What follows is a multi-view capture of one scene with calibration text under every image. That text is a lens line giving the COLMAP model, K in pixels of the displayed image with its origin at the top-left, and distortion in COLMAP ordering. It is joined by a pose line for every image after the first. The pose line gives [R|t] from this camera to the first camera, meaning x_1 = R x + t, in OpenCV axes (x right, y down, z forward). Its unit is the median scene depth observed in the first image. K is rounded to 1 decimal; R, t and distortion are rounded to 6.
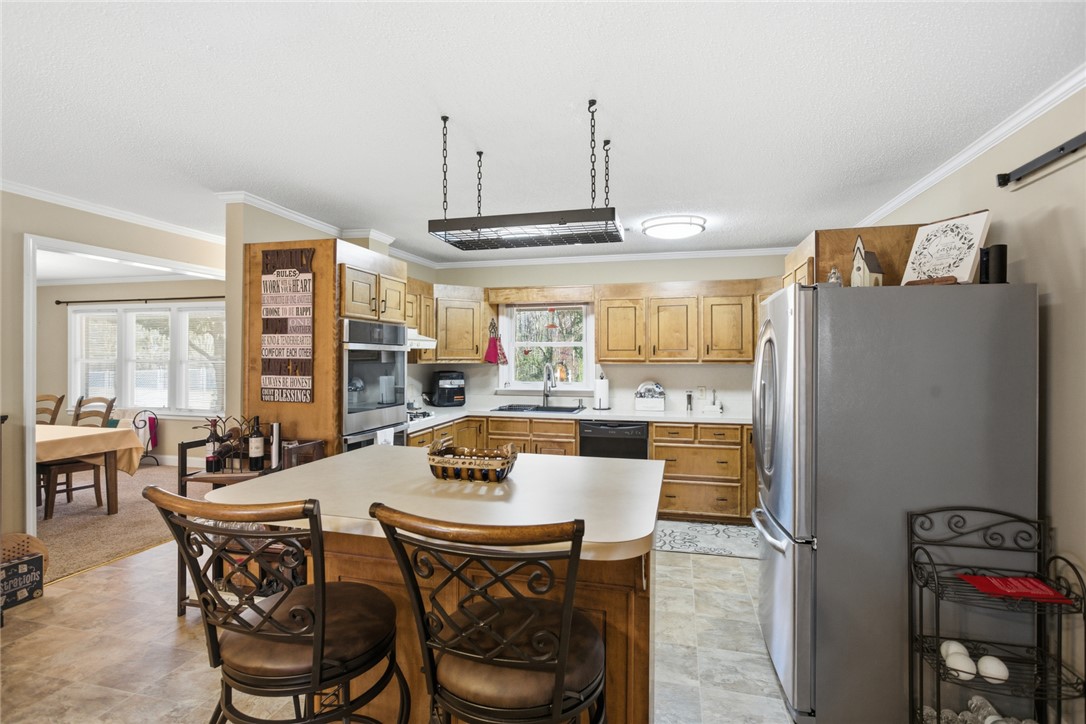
lens RADIAL K [[531.1, 0, 541.9], [0, 531.1, 356.5], [0, 0, 1]] dist [-0.000265, 0.000940]
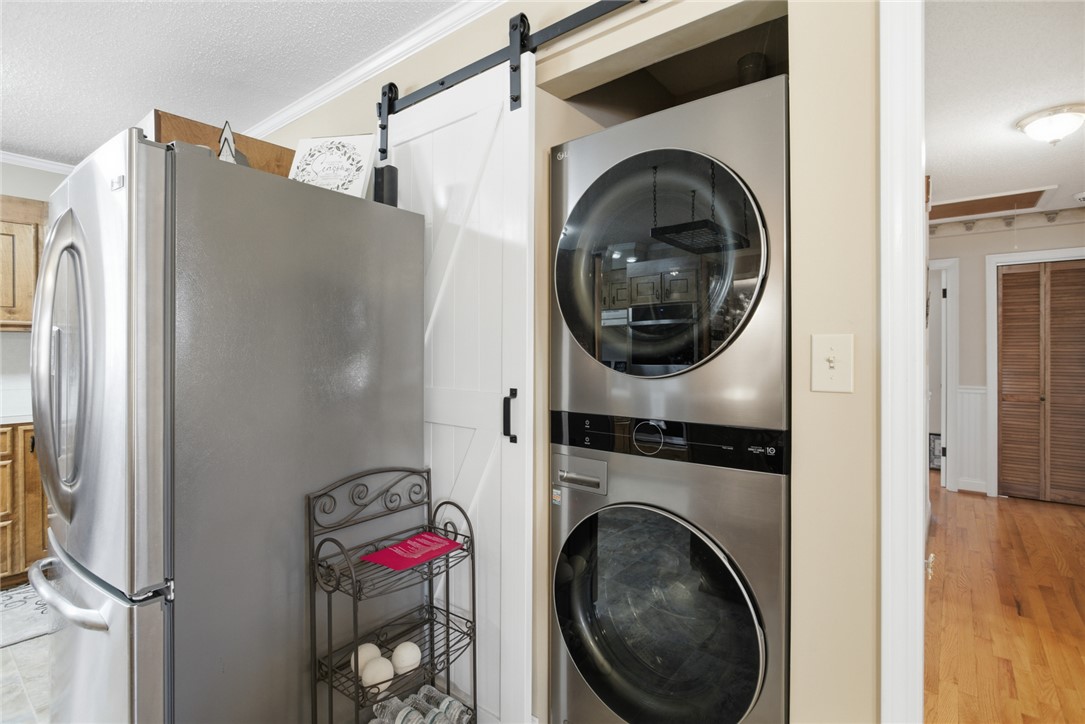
lens RADIAL K [[520.1, 0, 543.0], [0, 520.1, 352.8], [0, 0, 1]] dist [-0.007612, -0.000028]
pose [[0.407555, -0.002063, 0.913178, 0.105184], [0.001930, 0.999997, 0.001398, 0.059397], [-0.913178, 0.001193, 0.407558, 0.254193]]
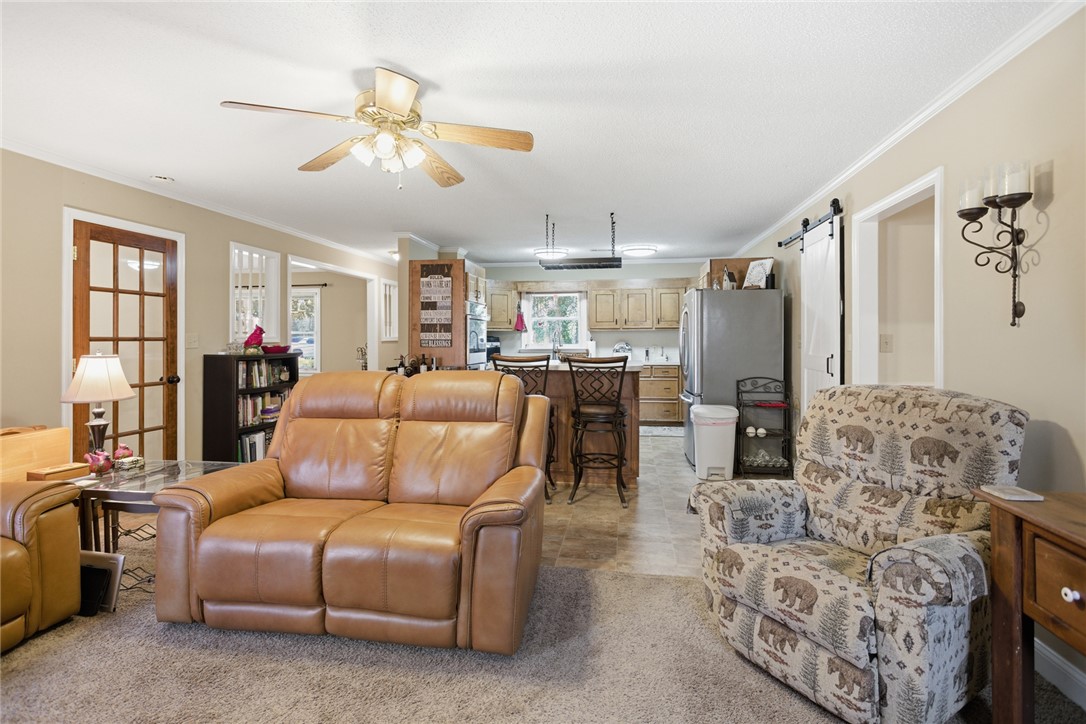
lens RADIAL K [[539.5, 0, 544.3], [0, 539.5, 338.4], [0, 0, 1]] dist [-0.000261, 0.000126]
pose [[0.995436, -0.003835, 0.095357, -0.279076], [0.003906, 0.999992, -0.000560, 0.057237], [-0.095354, 0.000930, 0.995443, -0.882616]]
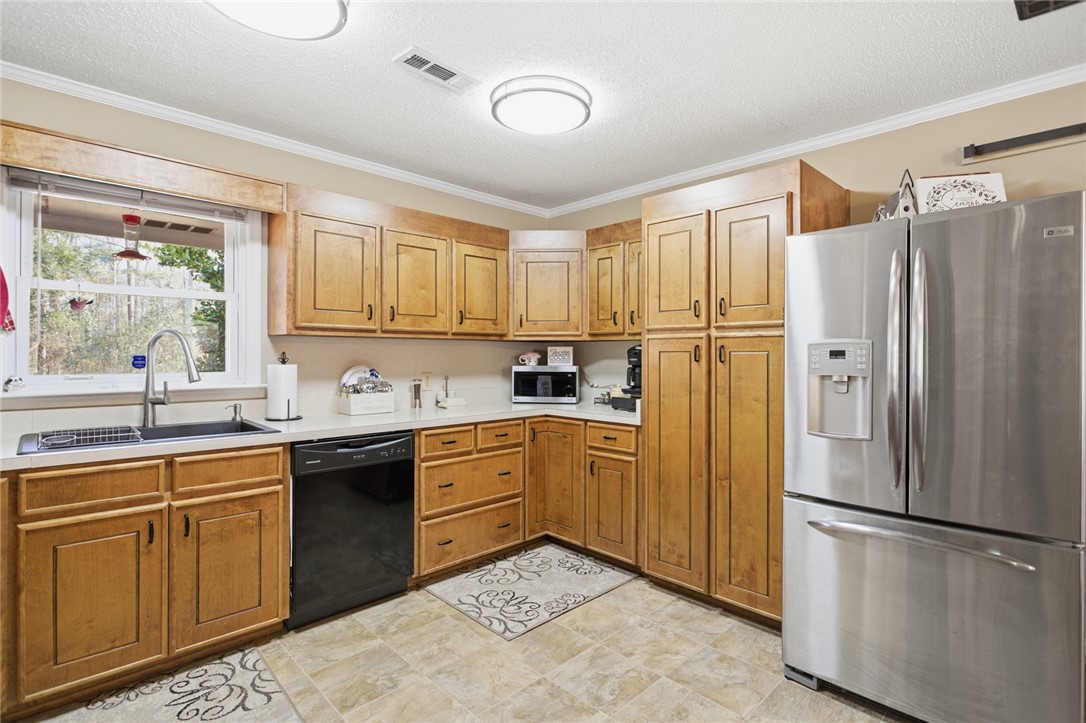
lens RADIAL K [[525.8, 0, 544.3], [0, 525.8, 356.7], [0, 0, 1]] dist [-0.002827, -0.000498]
pose [[0.521588, 0.000342, 0.853197, -0.327510], [-0.000904, 1.000000, 0.000151, 0.056385], [-0.853197, -0.000850, 0.521589, 0.800181]]
